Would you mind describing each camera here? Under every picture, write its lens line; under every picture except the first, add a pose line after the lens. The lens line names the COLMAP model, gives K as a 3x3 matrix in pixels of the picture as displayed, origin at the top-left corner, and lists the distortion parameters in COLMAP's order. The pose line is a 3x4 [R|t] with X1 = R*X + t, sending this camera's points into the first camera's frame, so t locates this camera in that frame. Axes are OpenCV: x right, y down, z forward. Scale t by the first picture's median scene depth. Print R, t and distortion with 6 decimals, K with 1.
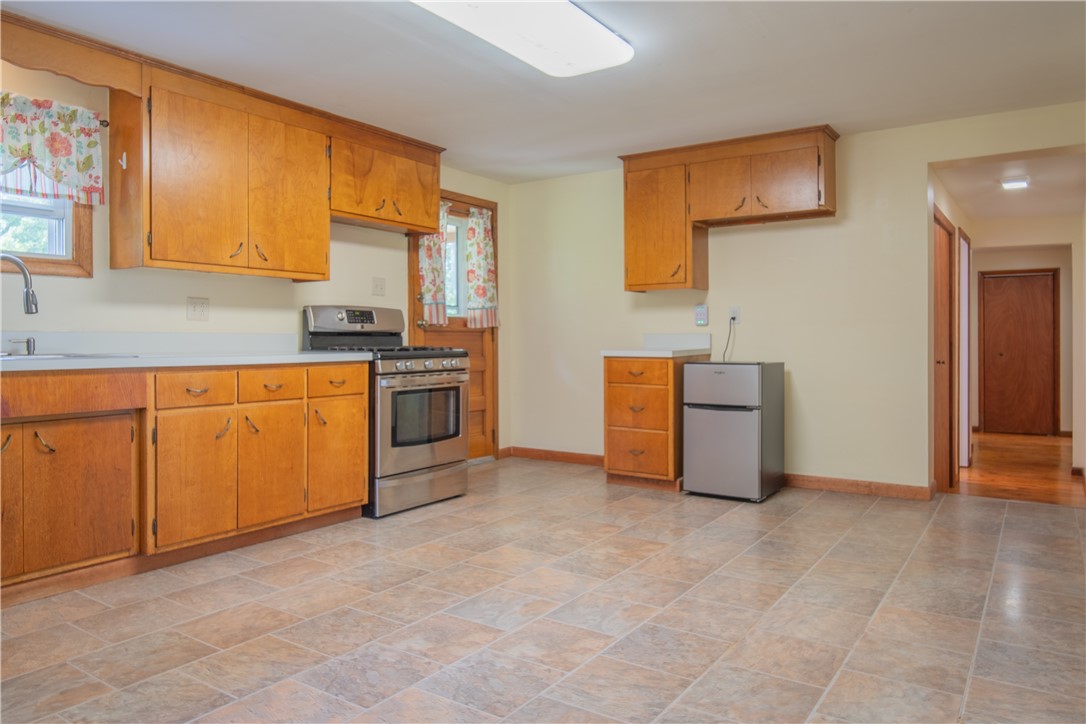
lens RADIAL K [[725.9, 0, 514.5], [0, 725.9, 341.1], [0, 0, 1]] dist [-0.008524, -0.000259]
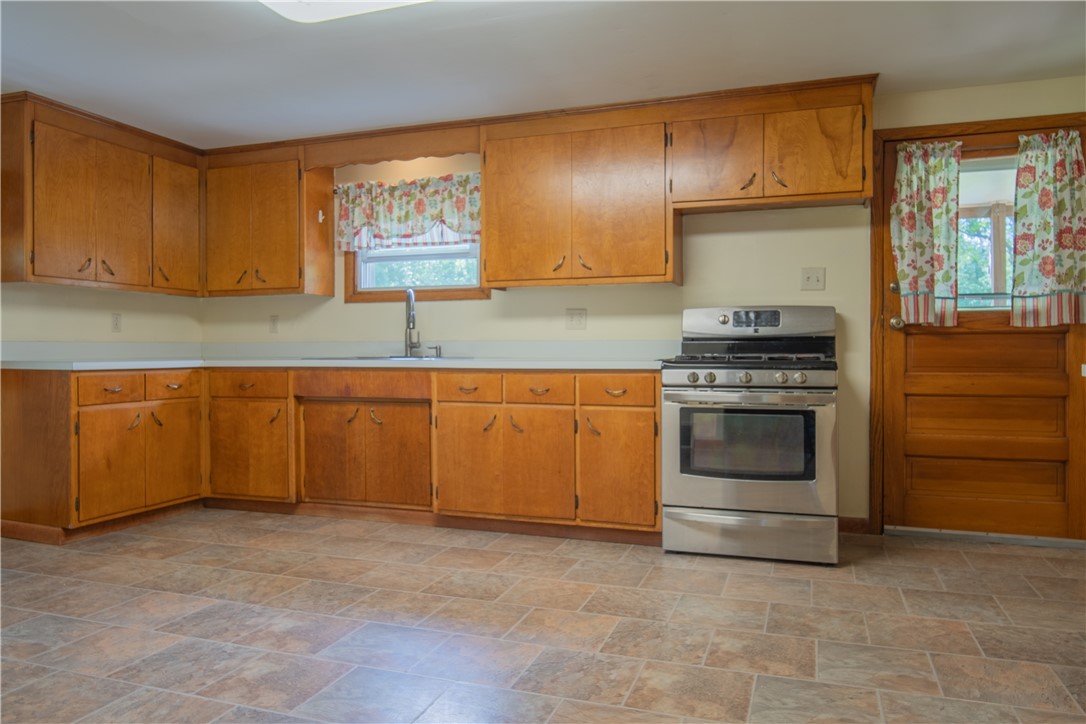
lens RADIAL K [[728.9, 0, 581.1], [0, 728.9, 357.2], [0, 0, 1]] dist [-0.008755, 0.000251]
pose [[0.312090, 0.009759, -0.950002, 0.767391], [-0.000603, 0.999949, 0.010074, 0.003670], [0.950052, -0.002571, 0.312080, 0.803760]]
